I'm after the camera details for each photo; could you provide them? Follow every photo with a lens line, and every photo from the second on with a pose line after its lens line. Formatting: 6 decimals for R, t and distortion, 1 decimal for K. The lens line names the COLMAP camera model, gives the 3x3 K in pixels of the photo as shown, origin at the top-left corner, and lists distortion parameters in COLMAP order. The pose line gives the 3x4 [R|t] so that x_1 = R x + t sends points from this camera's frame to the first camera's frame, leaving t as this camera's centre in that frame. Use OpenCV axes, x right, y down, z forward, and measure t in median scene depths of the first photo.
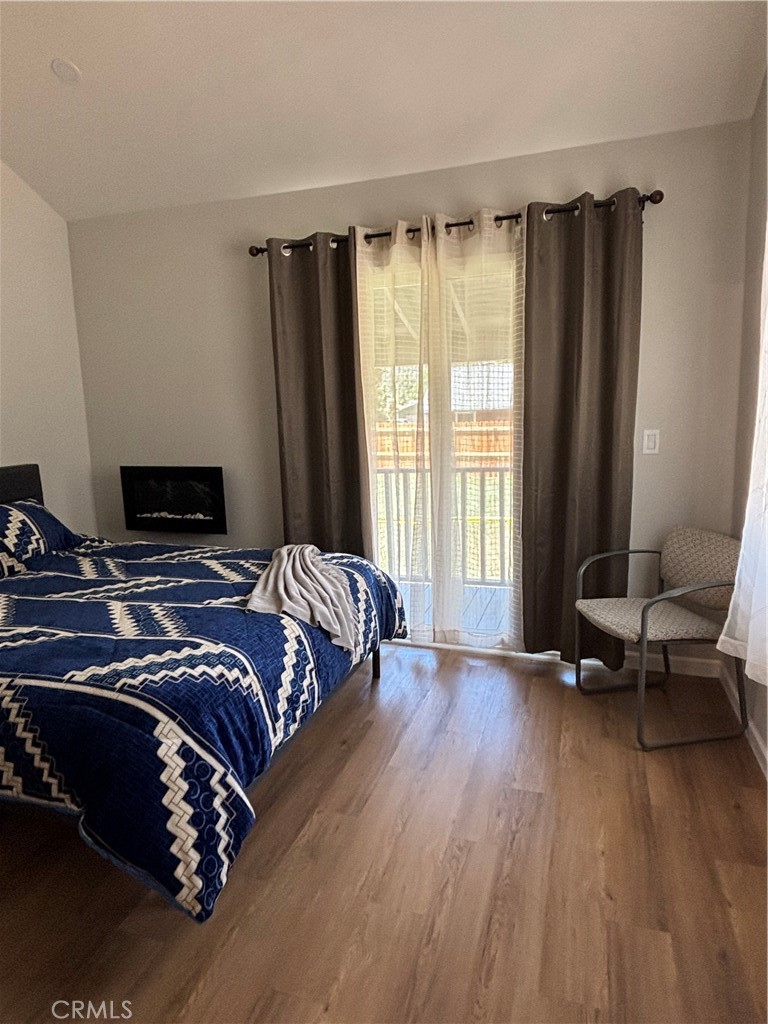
lens RADIAL K [[611.7, 0, 391.3], [0, 611.7, 509.0], [0, 0, 1]] dist [0.019333, -0.017807]
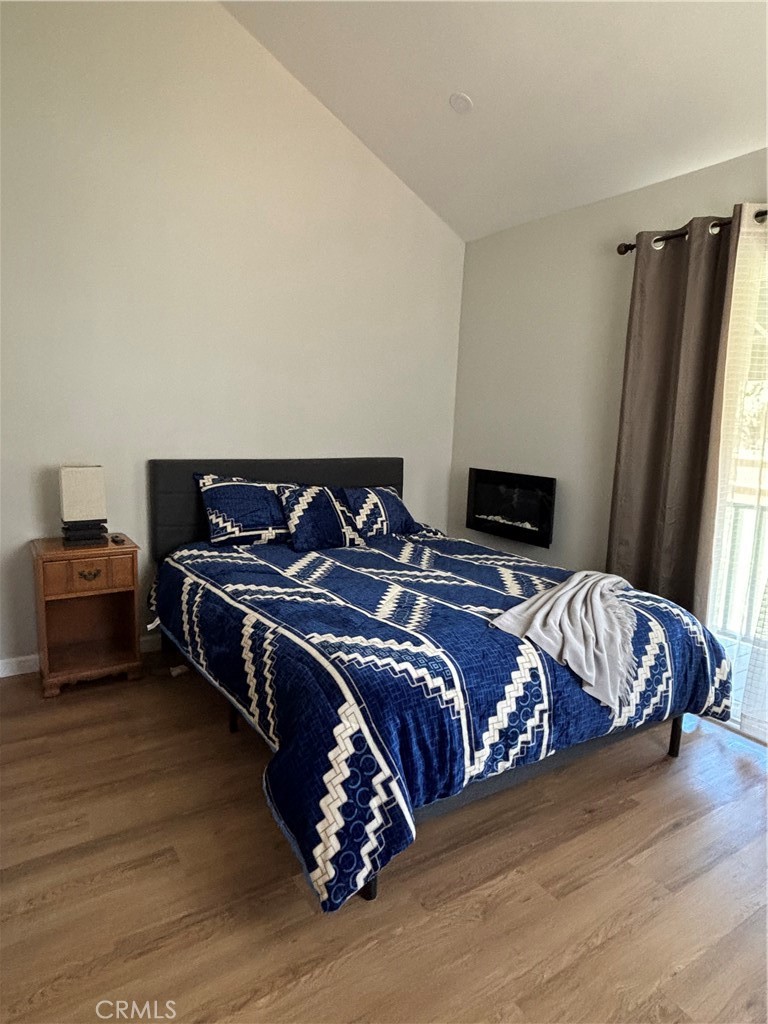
lens RADIAL K [[611.7, 0, 389.4], [0, 611.7, 506.5], [0, 0, 1]] dist [0.019333, -0.017807]
pose [[0.778195, 0.143991, -0.611293, 0.182696], [-0.164112, 0.986165, 0.023373, -0.008772], [0.606201, 0.082132, 0.791059, 0.142975]]
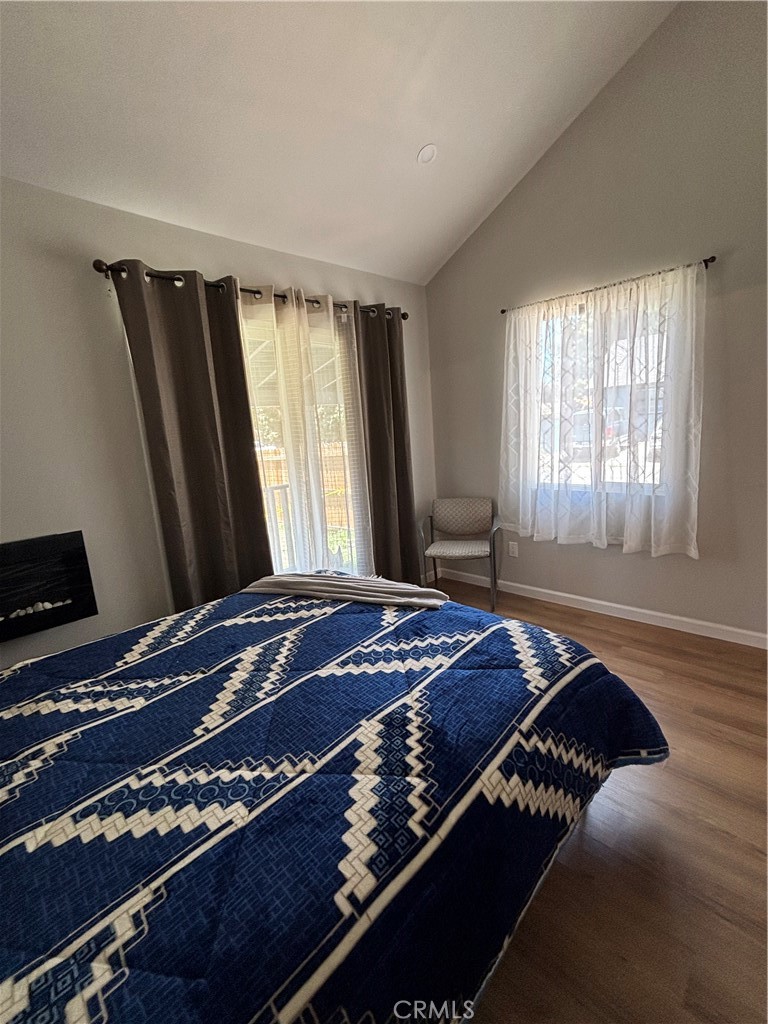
lens RADIAL K [[438.3, 0, 385.4], [0, 438.3, 511.2], [0, 0, 1]] dist [-0.007144, -0.000282]
pose [[0.454646, -0.172179, 0.873871, -0.940718], [0.205451, 0.974951, 0.085206, -0.099161], [-0.866653, 0.140799, 0.478632, 0.639160]]
